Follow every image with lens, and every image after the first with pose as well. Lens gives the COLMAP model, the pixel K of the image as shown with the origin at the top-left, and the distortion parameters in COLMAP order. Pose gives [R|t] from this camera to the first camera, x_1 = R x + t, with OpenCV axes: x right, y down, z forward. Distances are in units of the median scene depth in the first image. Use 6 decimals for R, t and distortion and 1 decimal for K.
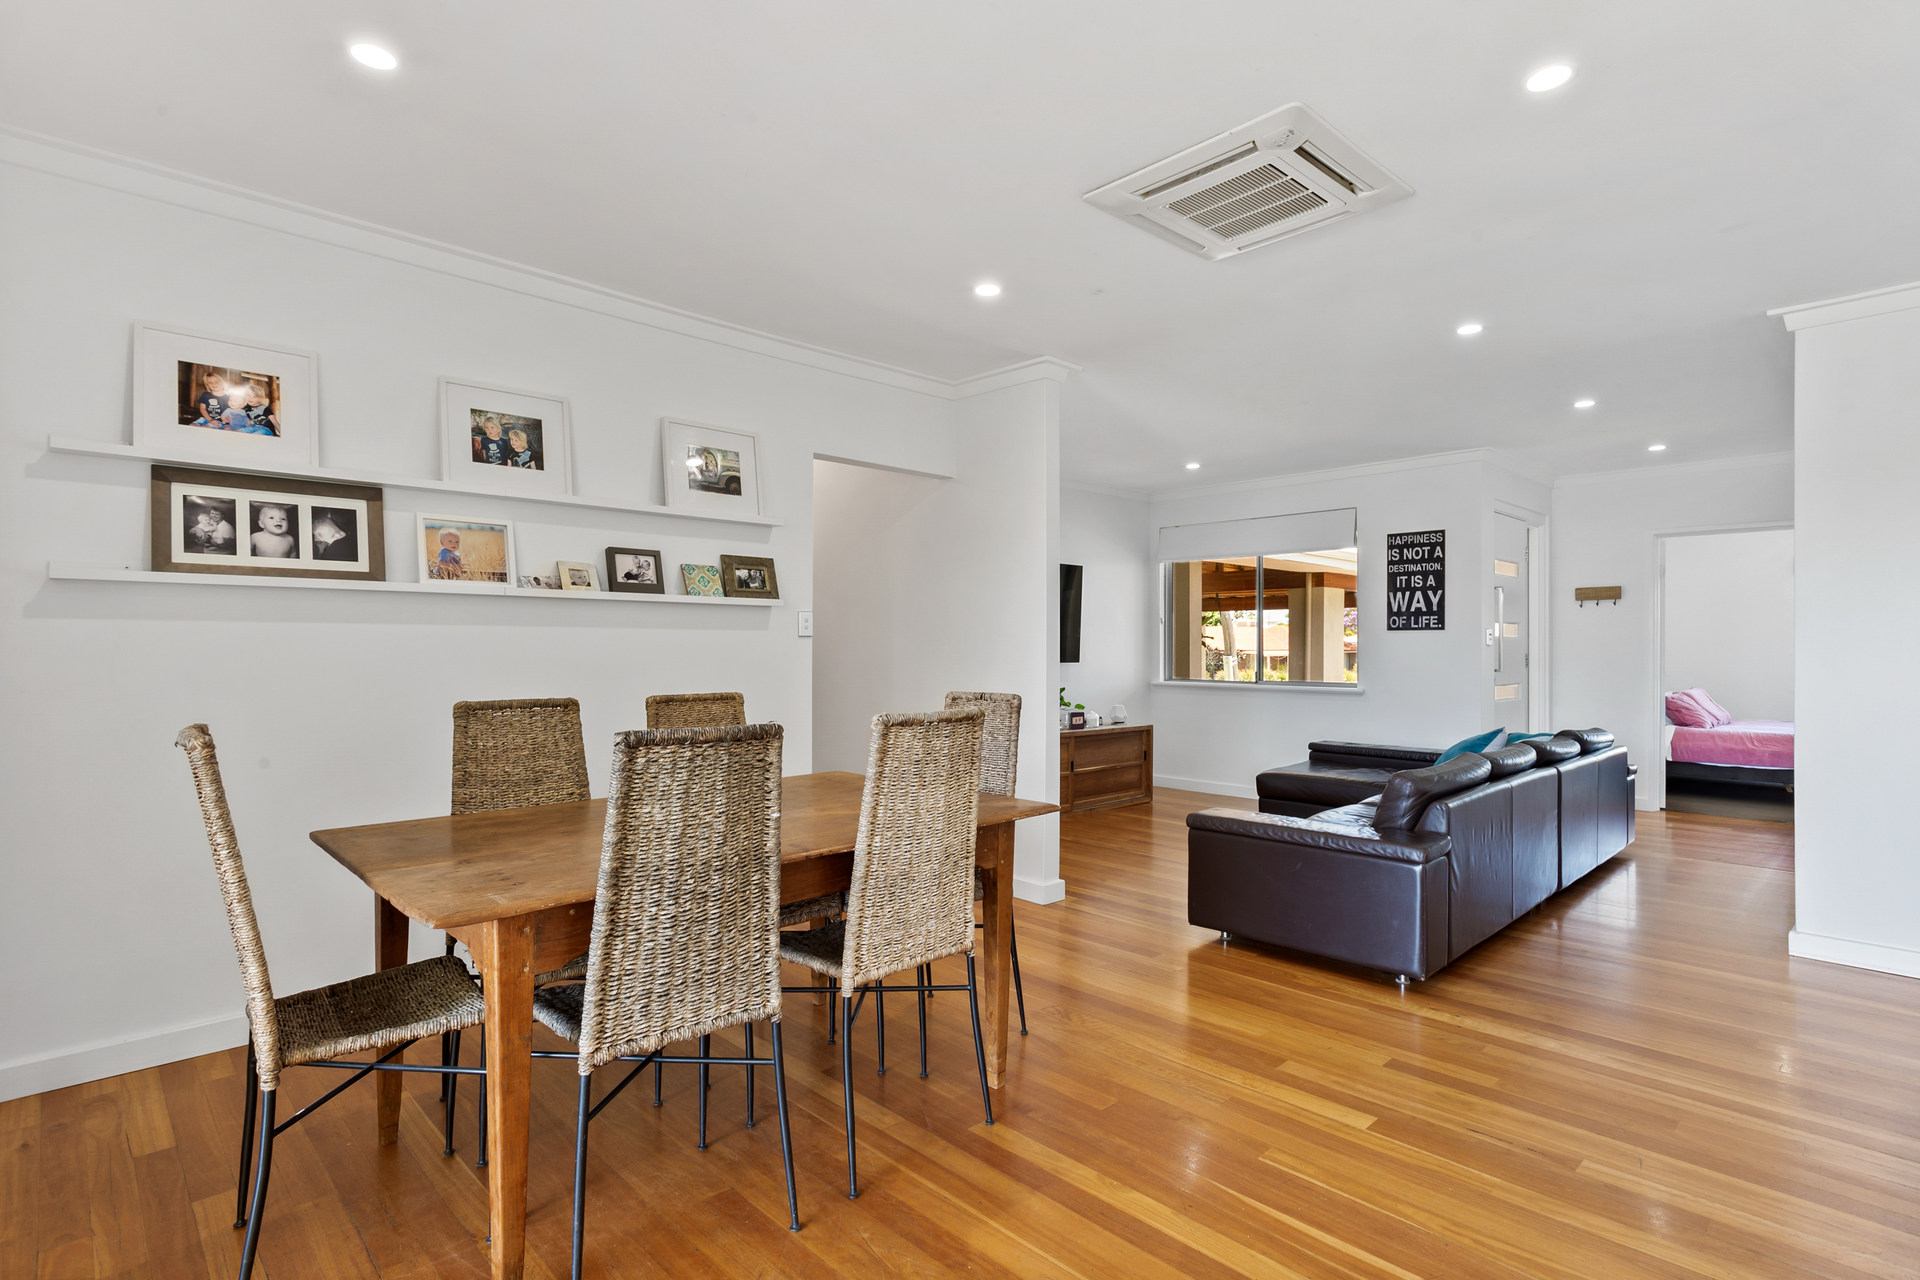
lens RADIAL K [[938.9, 0, 938.1], [0, 938.9, 643.2], [0, 0, 1]] dist [-0.002263, 0.001964]
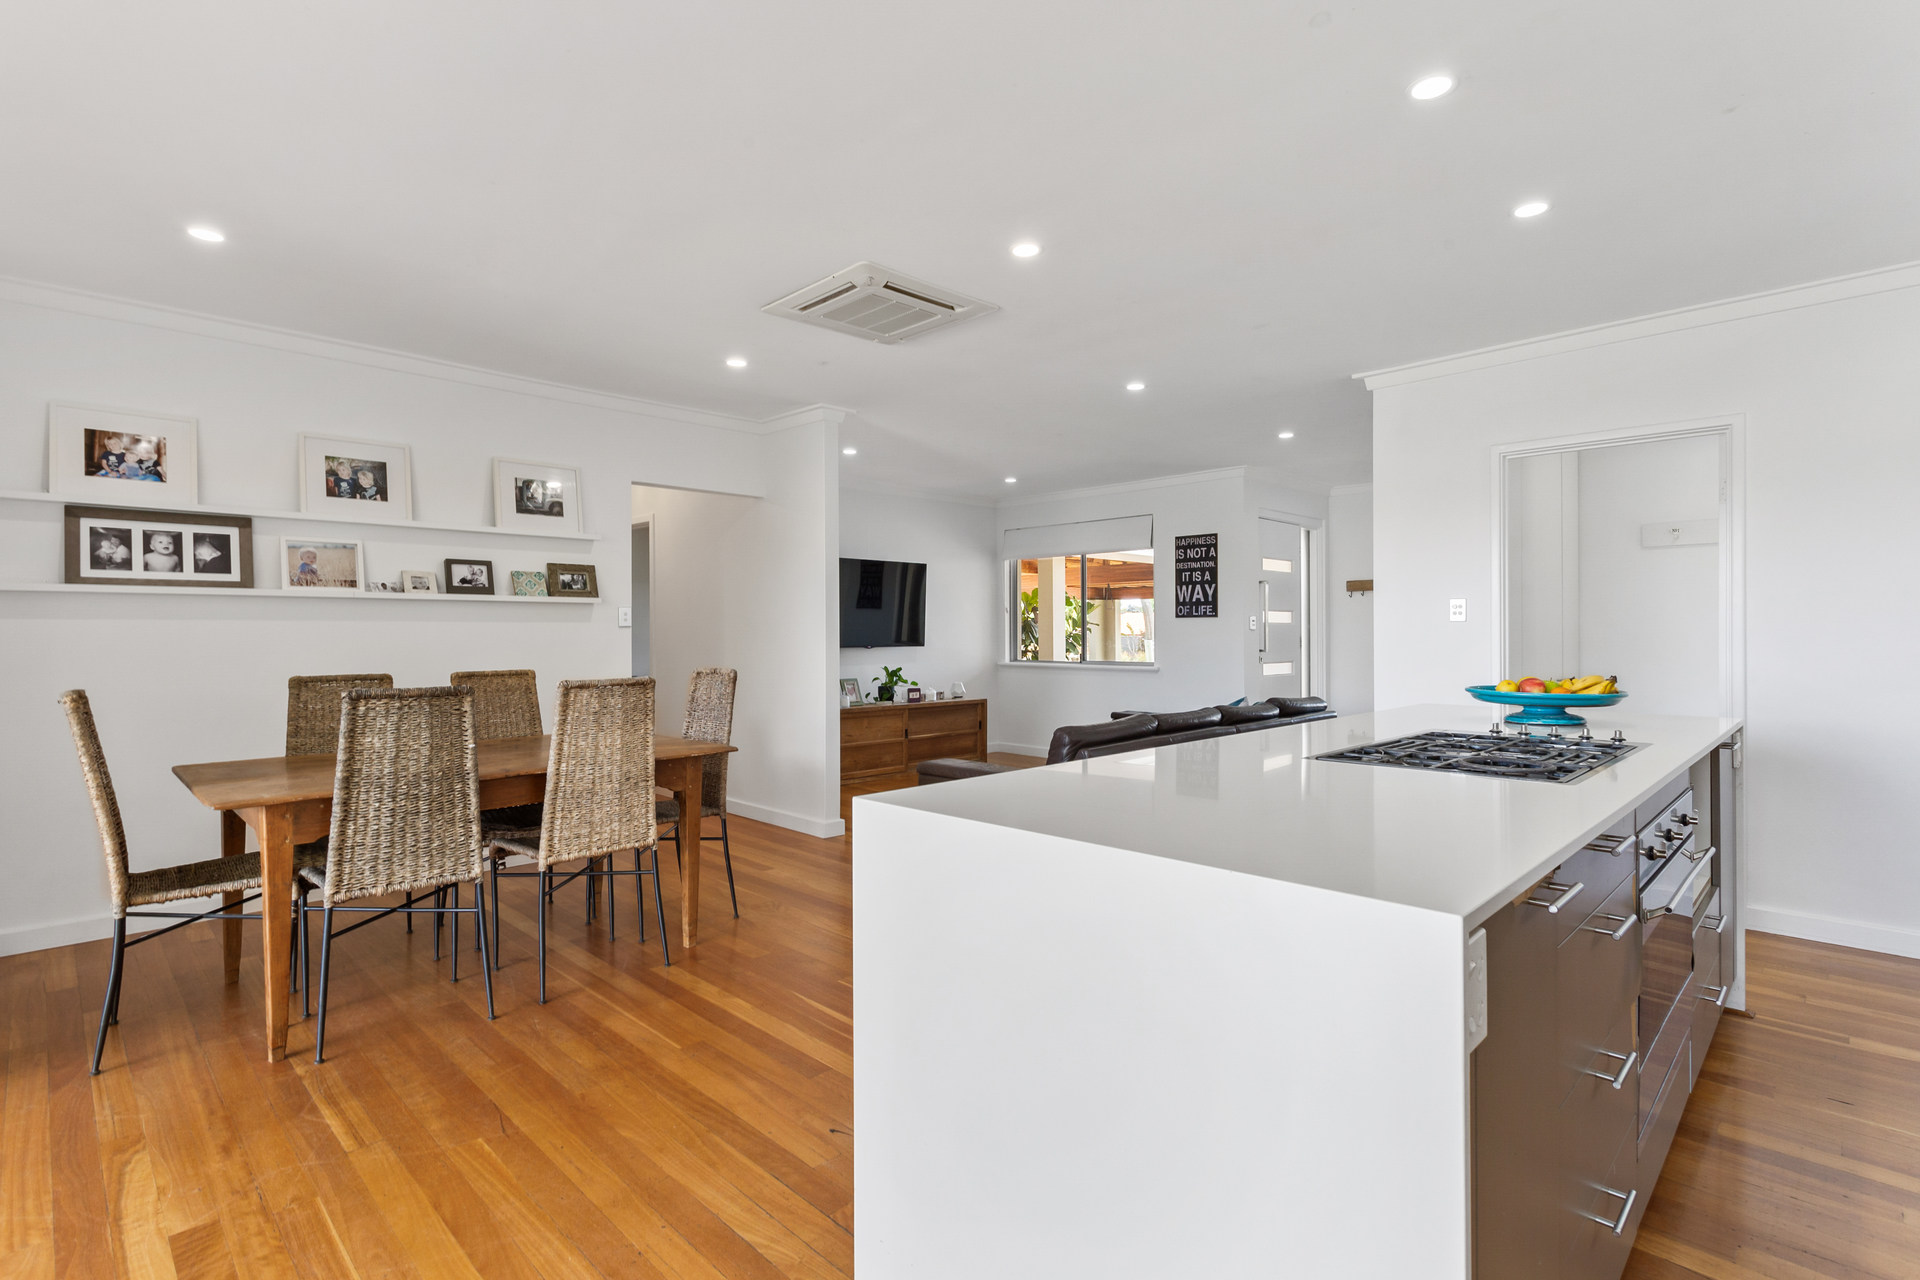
lens RADIAL K [[908.1, 0, 961.1], [0, 908.1, 632.6], [0, 0, 1]] dist [0.000823, 0.000082]
pose [[0.999350, -0.006644, 0.035427, 0.372144], [0.006520, 0.999972, 0.003593, -0.000917], [-0.035449, -0.003360, 0.999366, -0.328971]]
